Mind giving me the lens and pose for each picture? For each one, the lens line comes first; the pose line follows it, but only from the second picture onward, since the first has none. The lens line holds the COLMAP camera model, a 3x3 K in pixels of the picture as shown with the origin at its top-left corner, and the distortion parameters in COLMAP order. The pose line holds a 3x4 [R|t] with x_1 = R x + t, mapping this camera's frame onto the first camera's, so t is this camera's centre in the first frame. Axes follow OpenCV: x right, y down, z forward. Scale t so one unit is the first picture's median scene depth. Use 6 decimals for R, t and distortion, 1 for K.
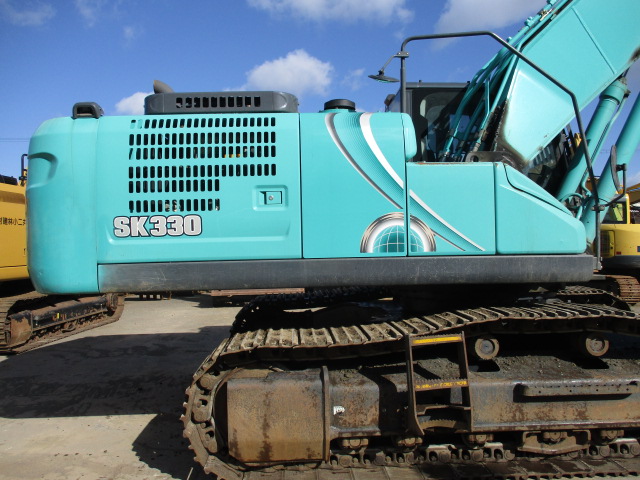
lens RADIAL K [[562.6, 0, 331.6], [0, 562.6, 239.7], [0, 0, 1]] dist [0.036799, 0.005671]
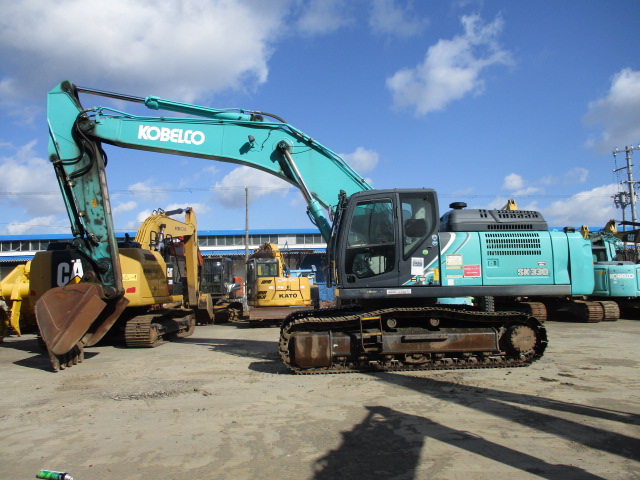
lens RADIAL K [[551.5, 0, 312.2], [0, 551.5, 239.6], [0, 0, 1]] dist [-0.006097, -0.002455]
pose [[0.999856, -0.012716, -0.011204, -0.061167], [0.011911, 0.997537, -0.069129, -0.022876], [0.012056, 0.068985, 0.997545, -1.630999]]
